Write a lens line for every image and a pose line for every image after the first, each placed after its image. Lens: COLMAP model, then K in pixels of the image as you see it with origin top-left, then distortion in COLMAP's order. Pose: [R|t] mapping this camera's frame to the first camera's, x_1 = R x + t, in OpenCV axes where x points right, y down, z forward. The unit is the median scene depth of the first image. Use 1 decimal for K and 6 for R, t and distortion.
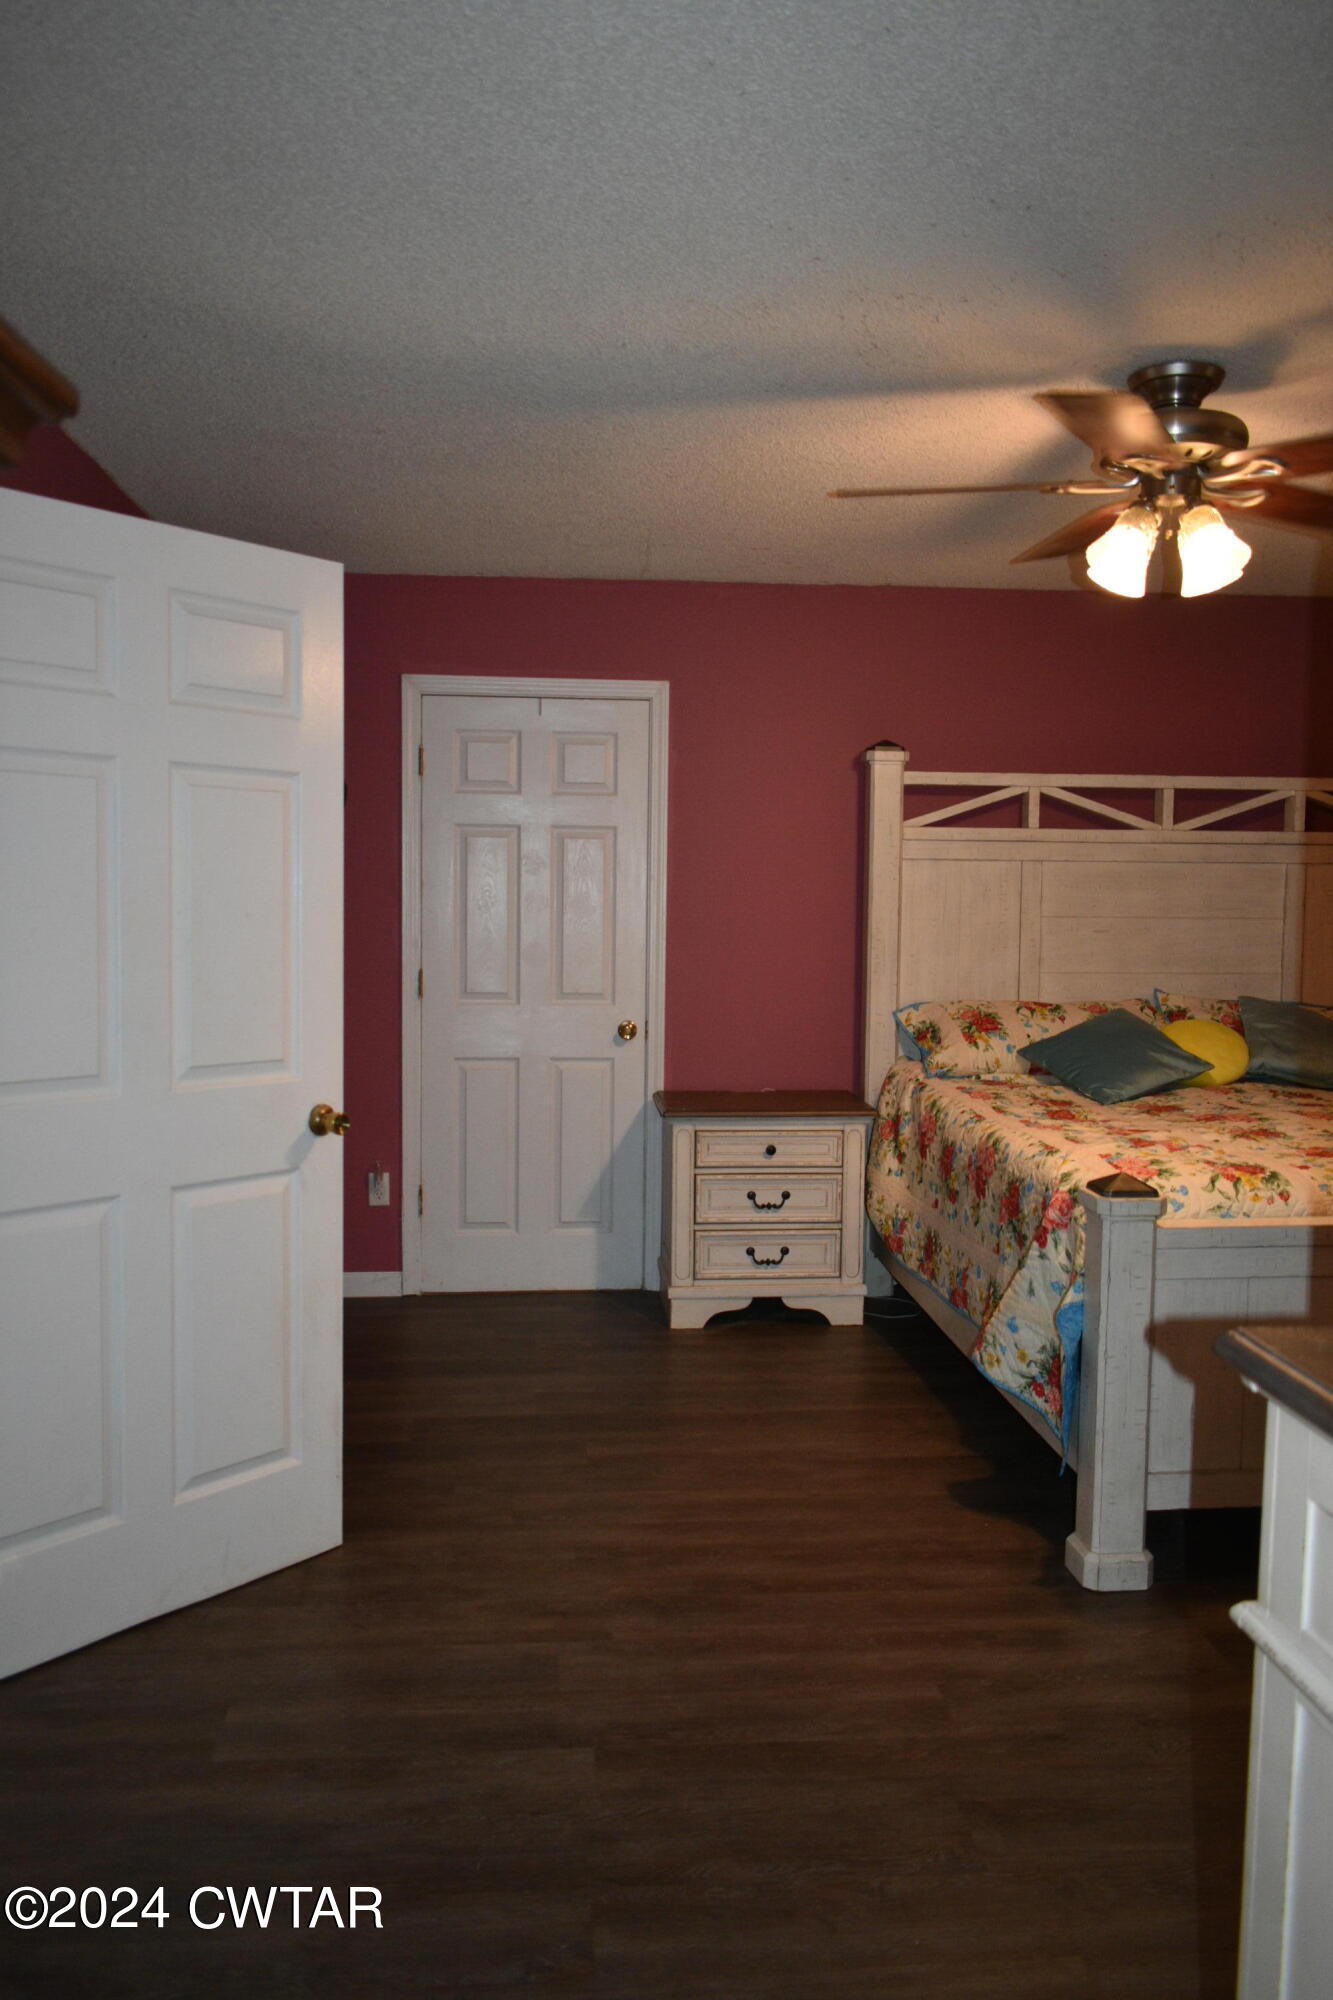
lens RADIAL K [[1543.6, 0, 666.7], [0, 1543.6, 1009.2], [0, 0, 1]] dist [-0.021137, 0.009837]
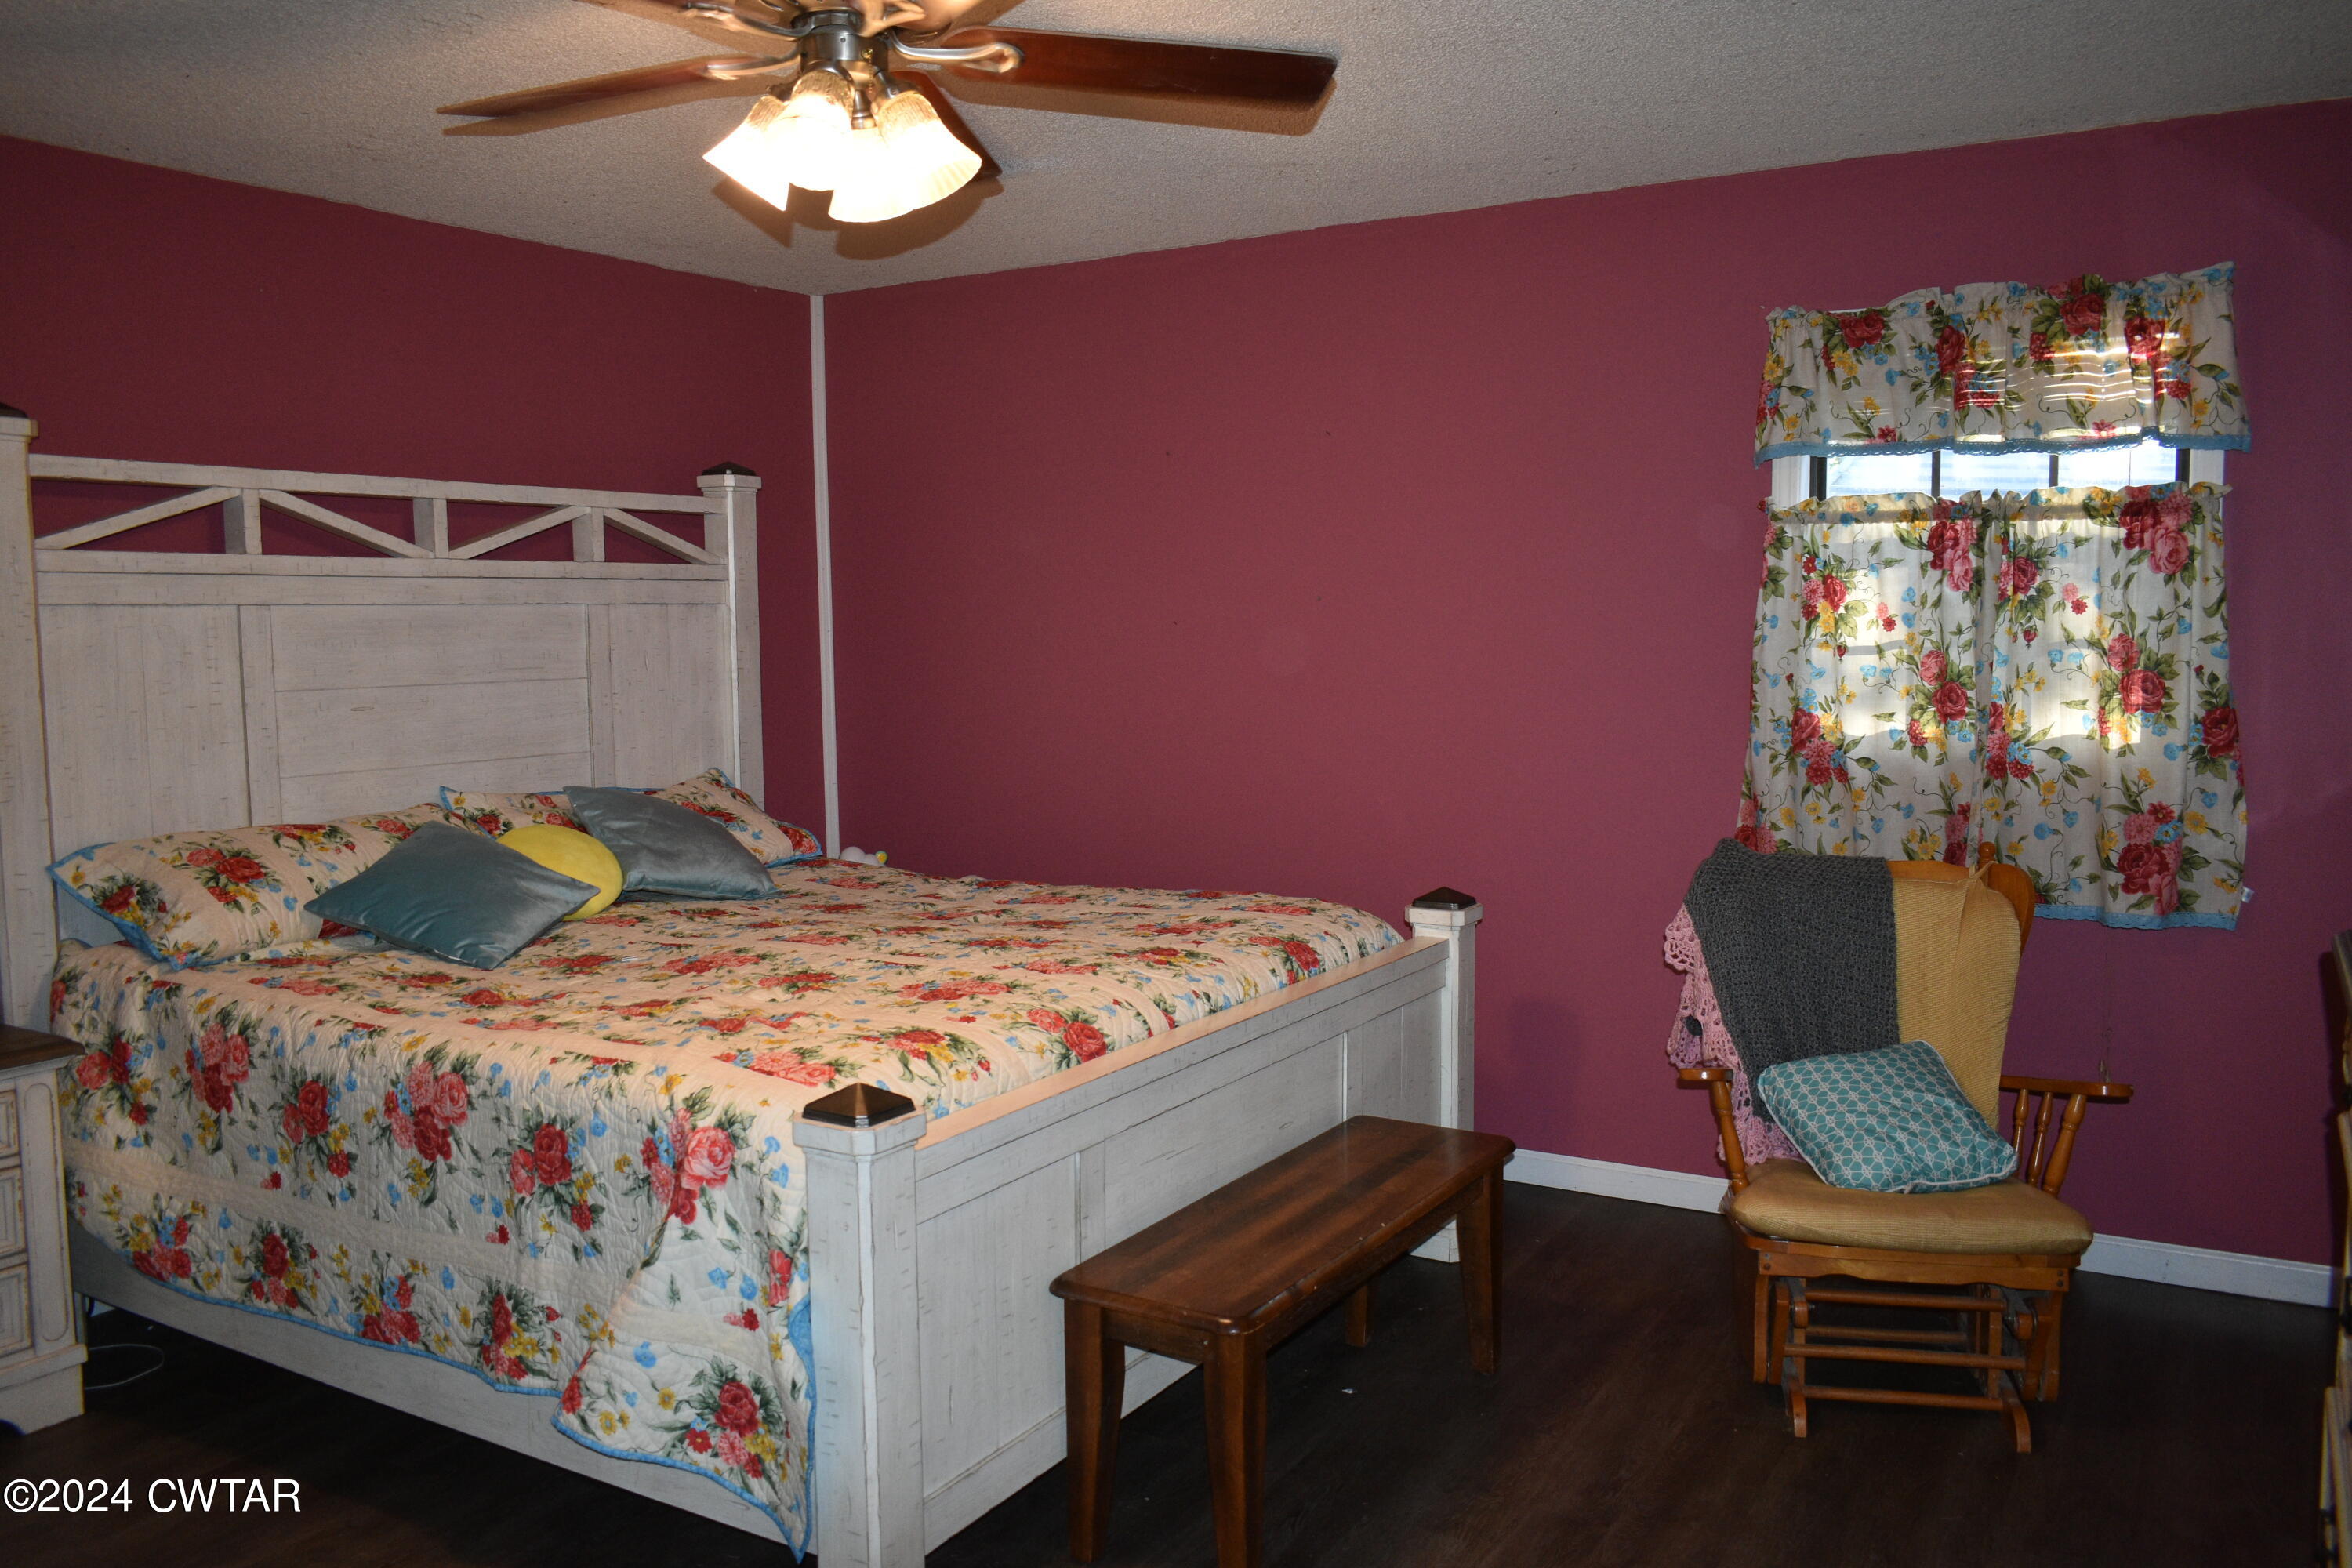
lens RADIAL K [[1815.3, 0, 1171.7], [0, 1815.3, 779.0], [0, 0, 1]] dist [-0.021137, 0.009837]
pose [[0.593910, -0.086787, 0.799837, -0.152350], [0.078246, 0.995683, 0.049937, -0.034294], [-0.800718, 0.032926, 0.598136, 0.267185]]
